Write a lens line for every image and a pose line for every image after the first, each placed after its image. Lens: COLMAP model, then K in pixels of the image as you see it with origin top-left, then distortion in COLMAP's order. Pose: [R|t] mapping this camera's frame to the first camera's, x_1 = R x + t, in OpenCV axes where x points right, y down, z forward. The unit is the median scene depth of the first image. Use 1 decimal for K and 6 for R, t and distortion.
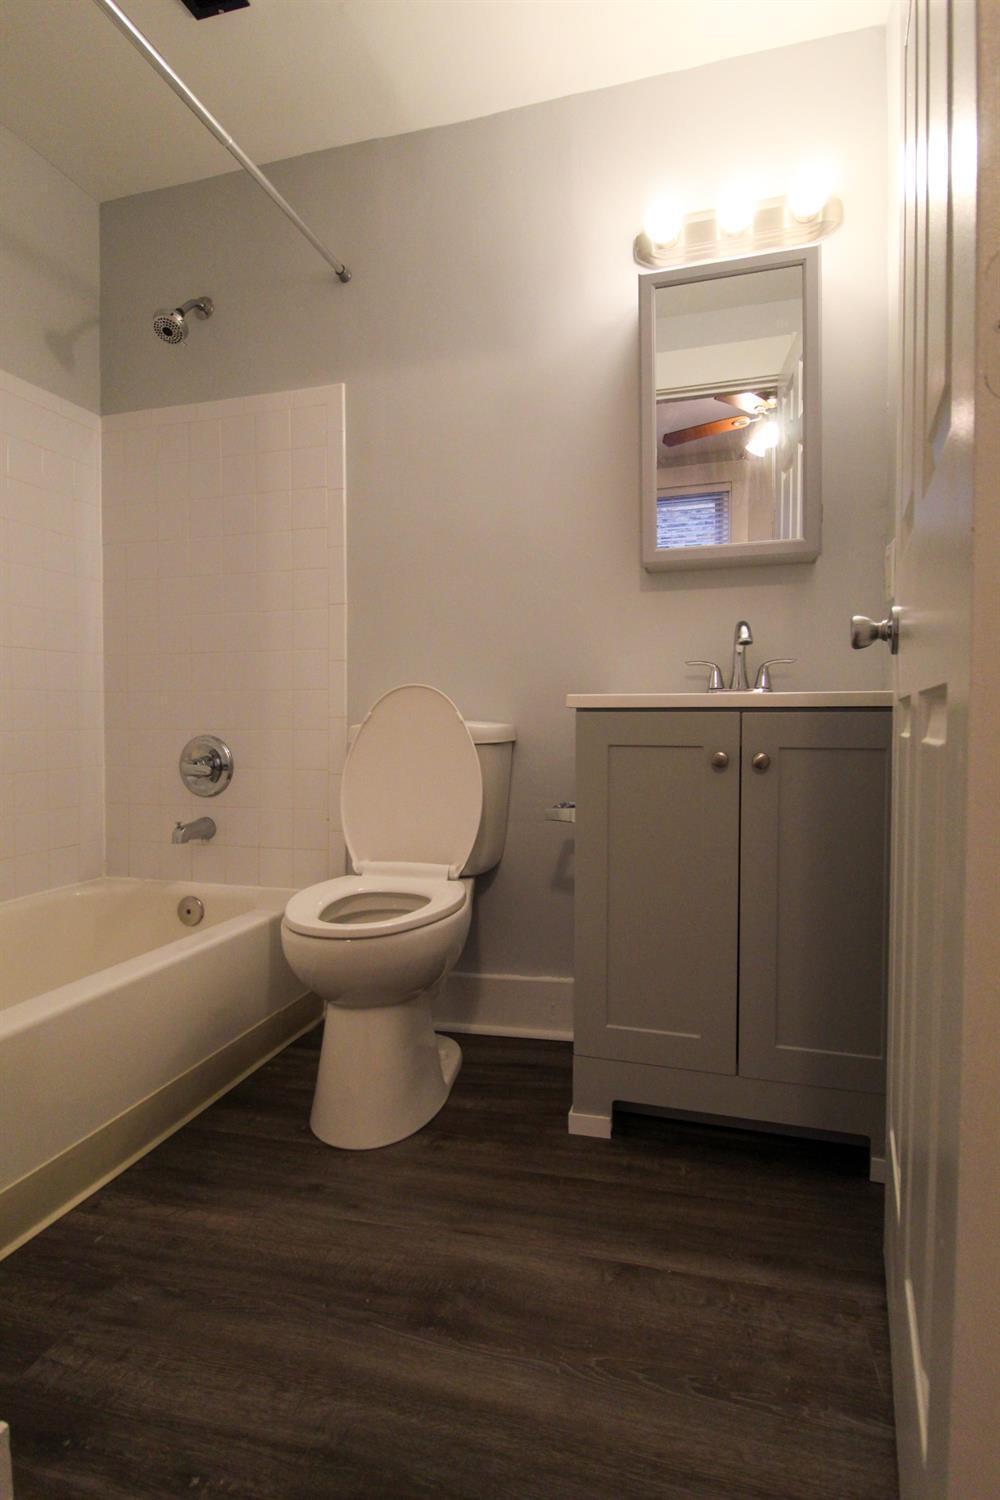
lens RADIAL K [[807.8, 0, 501.2], [0, 807.8, 747.9], [0, 0, 1]] dist [0.003681, -0.008972]
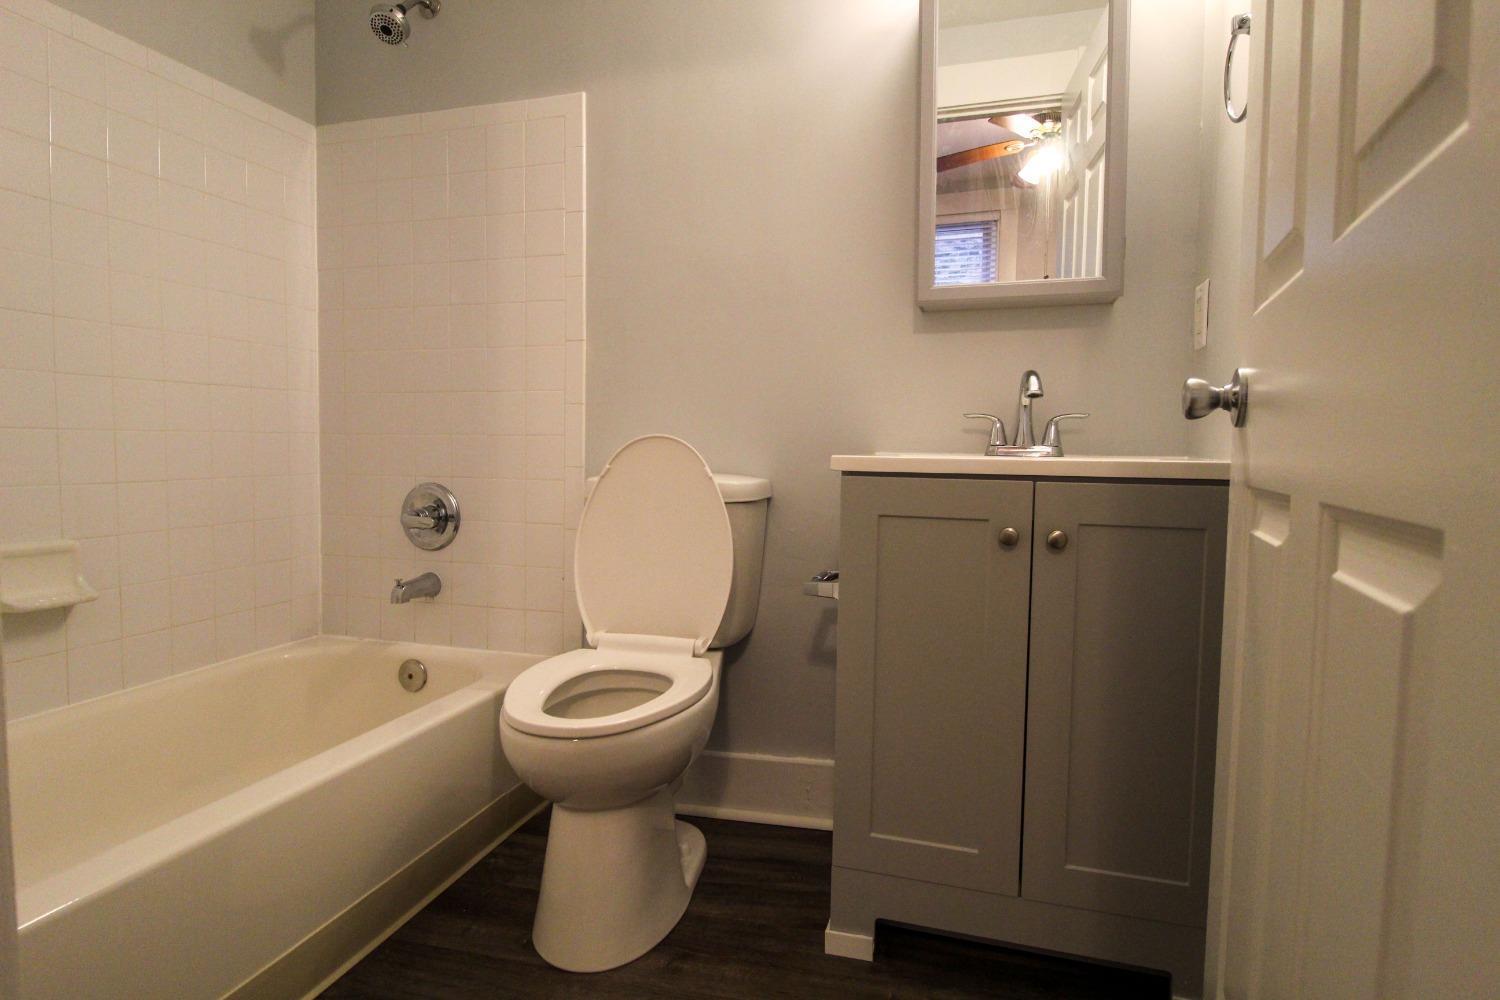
lens RADIAL K [[807.8, 0, 764.1], [0, 807.8, 495.4], [0, 0, 1]] dist [0.003681, -0.008972]
pose [[0.999888, 0.012746, 0.007781, 0.003221], [-0.012932, 0.999618, 0.024416, -0.038729], [-0.007467, -0.024513, 0.999672, 0.121724]]
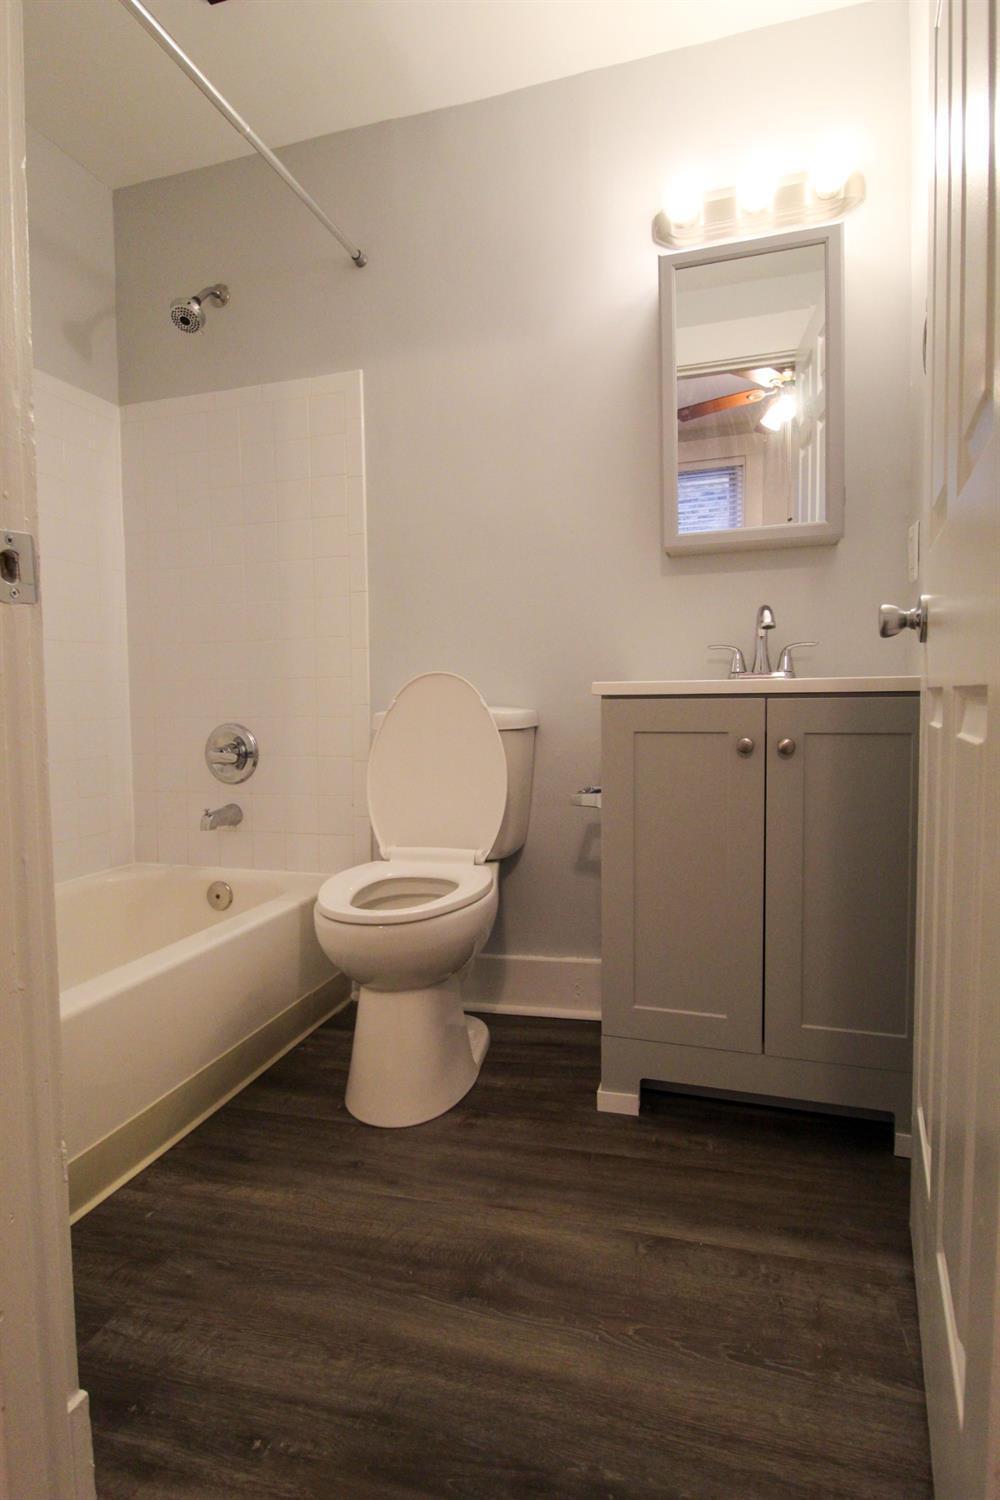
lens RADIAL K [[807.8, 0, 501.2], [0, 807.8, 747.1], [0, 0, 1]] dist [0.003681, -0.008972]
pose [[0.999831, -0.012126, -0.013836, -0.017494], [0.012501, 0.999548, 0.027341, -0.012315], [0.013498, -0.027509, 0.999530, -0.012354]]
